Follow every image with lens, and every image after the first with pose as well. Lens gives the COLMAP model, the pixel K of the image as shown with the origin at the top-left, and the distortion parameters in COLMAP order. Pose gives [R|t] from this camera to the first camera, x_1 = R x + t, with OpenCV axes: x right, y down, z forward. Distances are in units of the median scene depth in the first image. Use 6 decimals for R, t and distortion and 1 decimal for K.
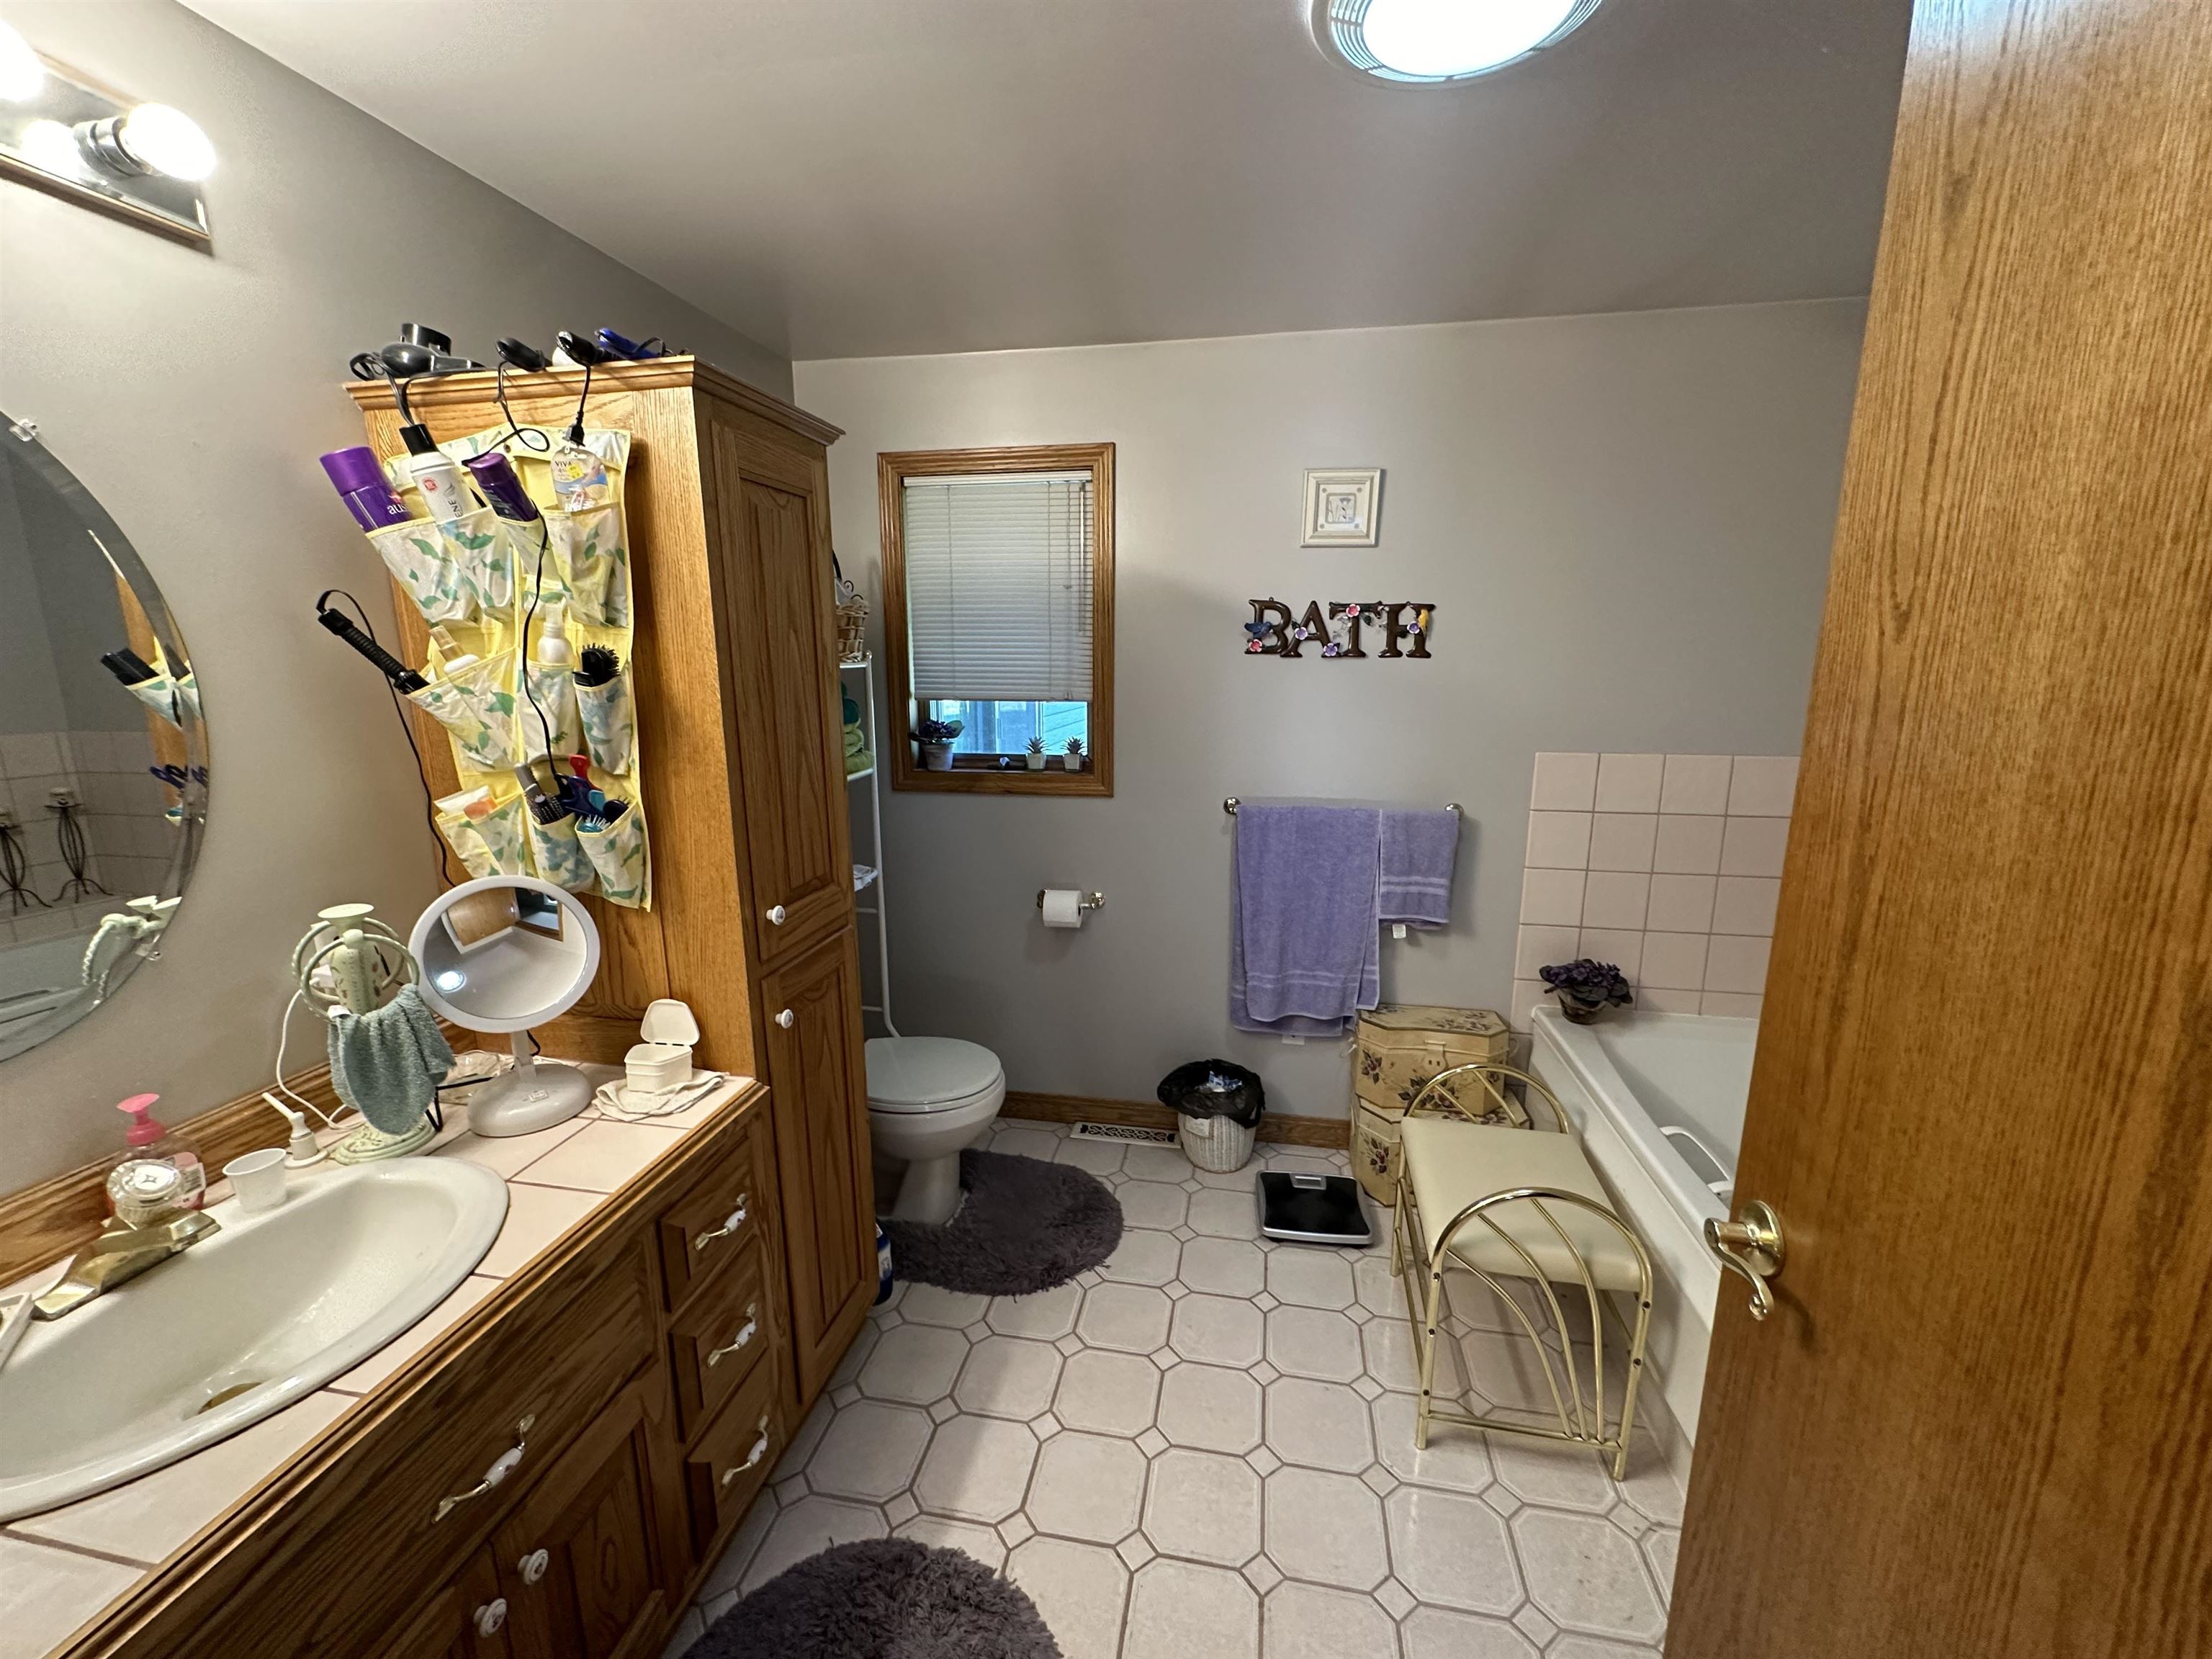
lens RADIAL K [[885.2, 0, 1106.0], [0, 885.2, 829.5], [0, 0, 1]] dist [-0.000438, 0.000056]
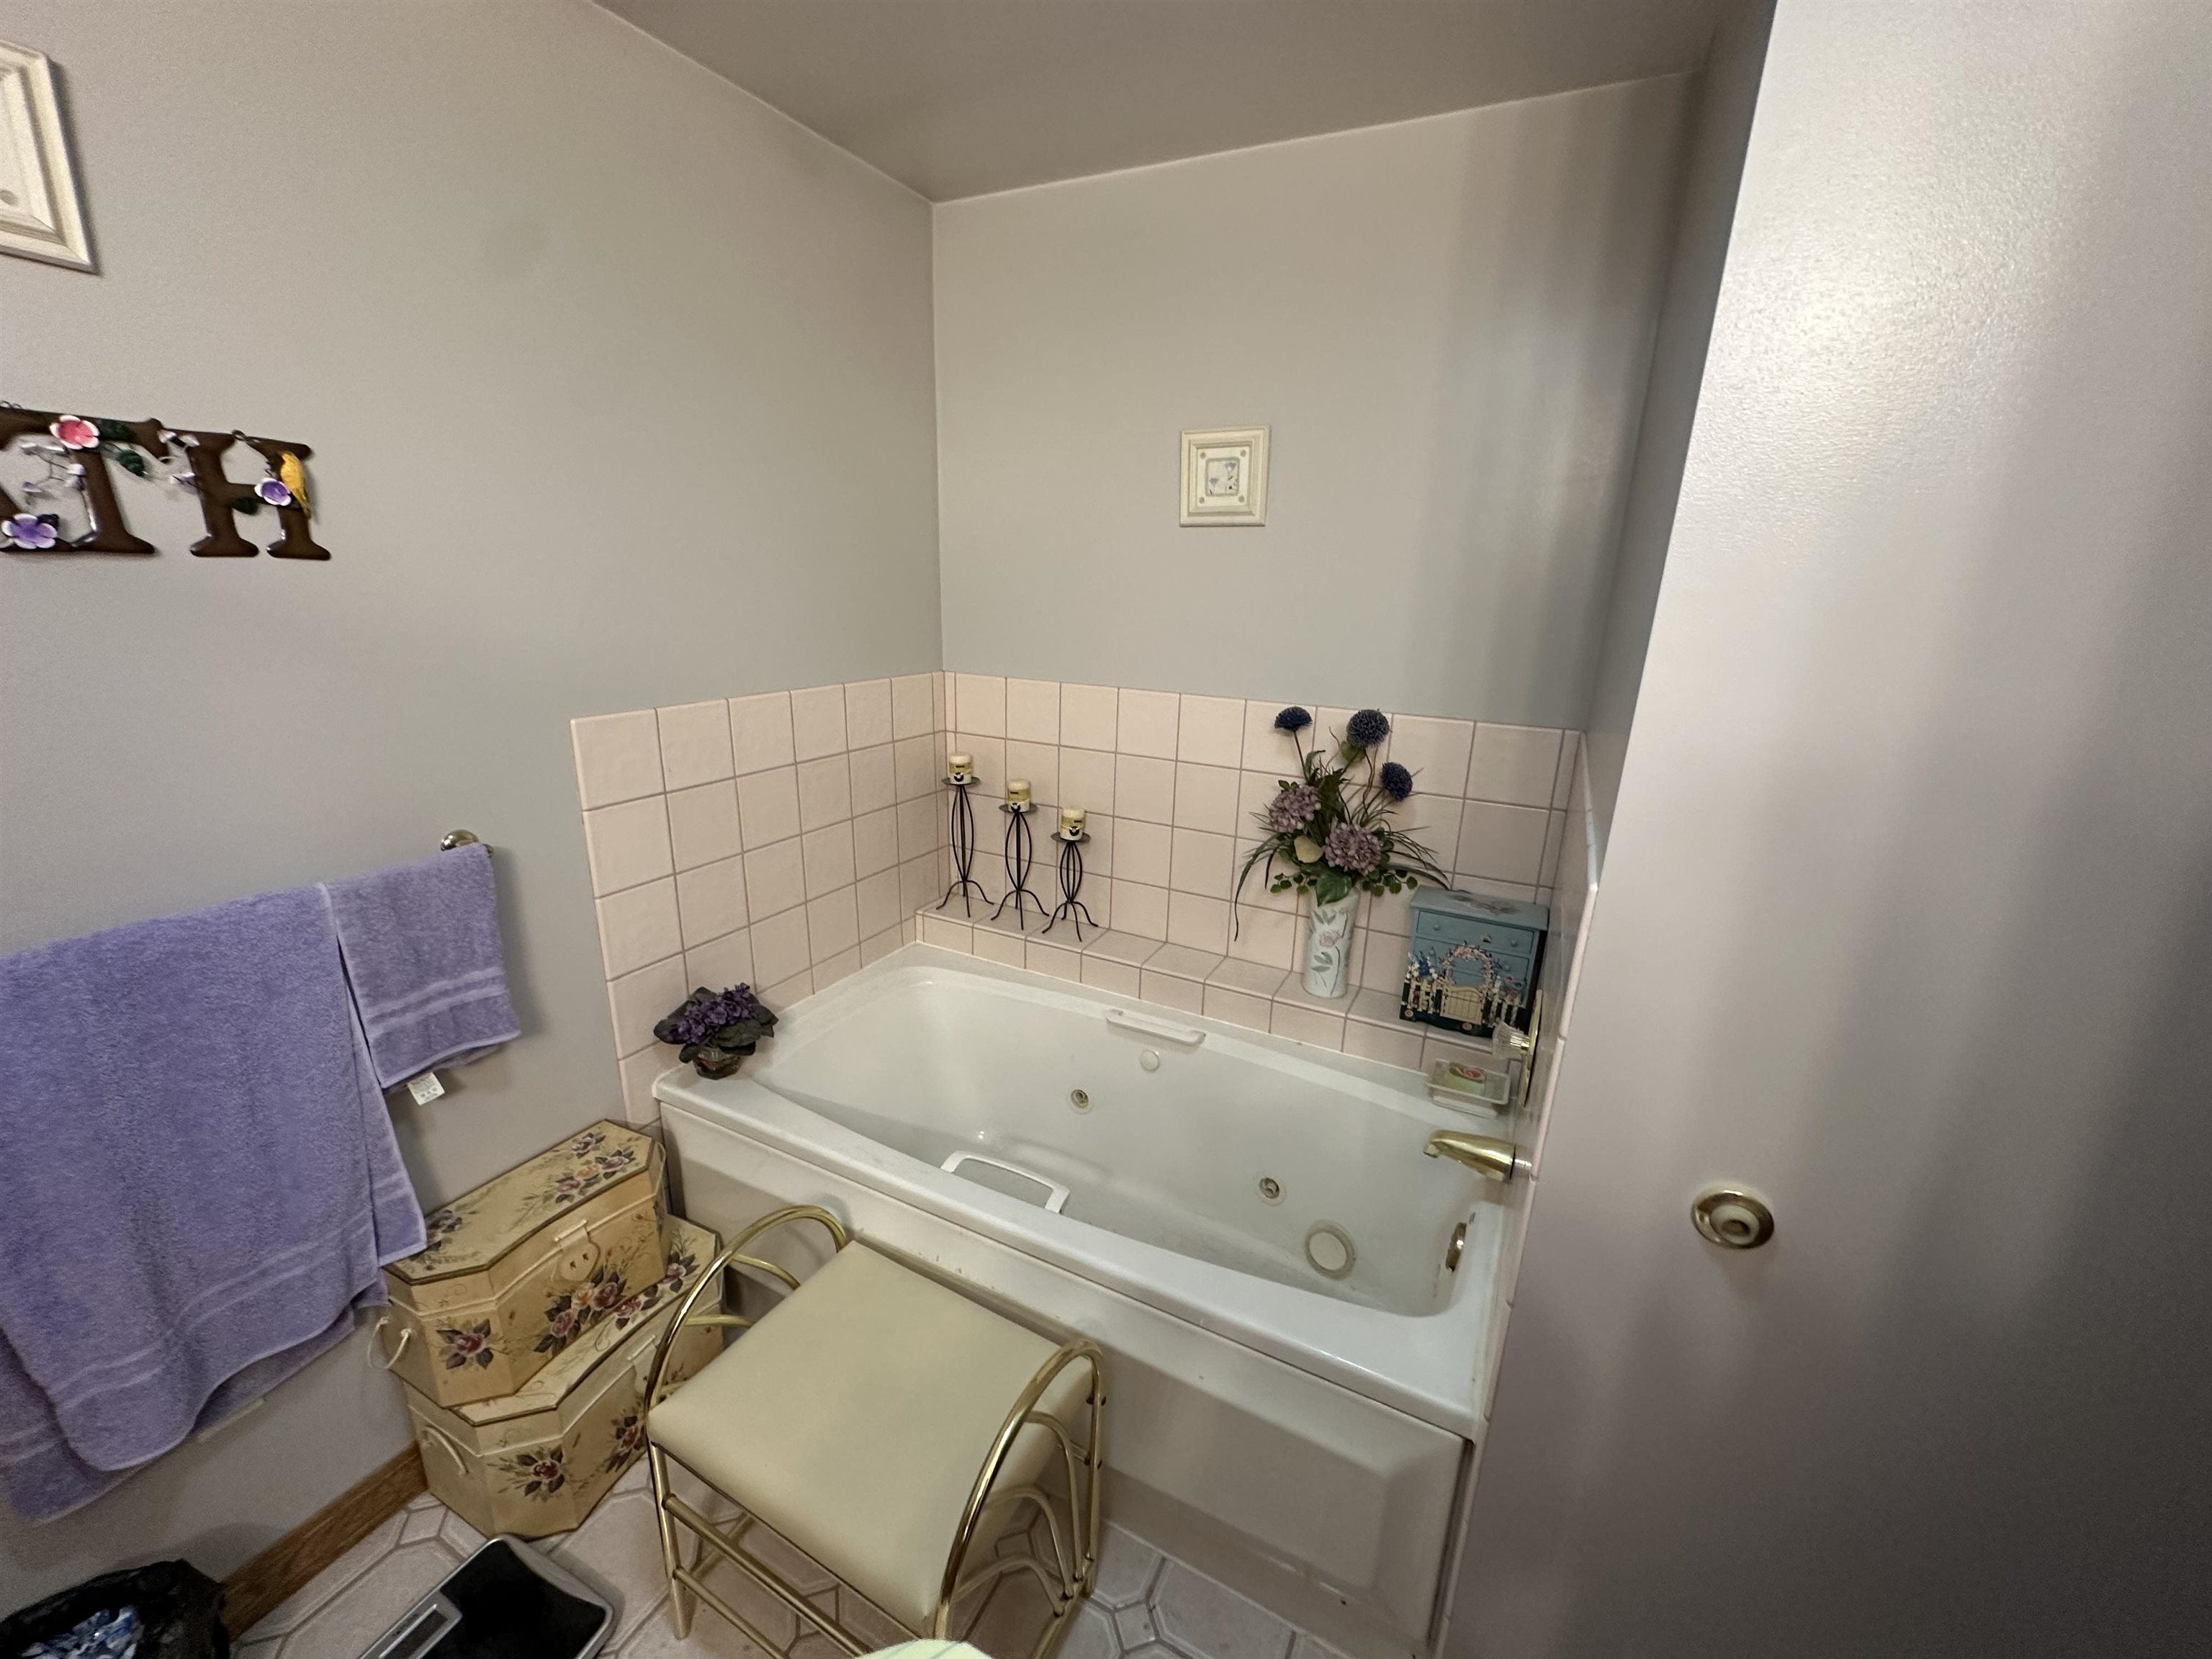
lens RADIAL K [[885.2, 0, 1106.0], [0, 885.2, 829.5], [0, 0, 1]] dist [-0.000438, 0.000056]
pose [[0.284764, -0.259371, 0.922841, -0.002031], [0.151562, 0.962772, 0.223826, -0.093676], [-0.946540, 0.076130, 0.313474, 0.445476]]
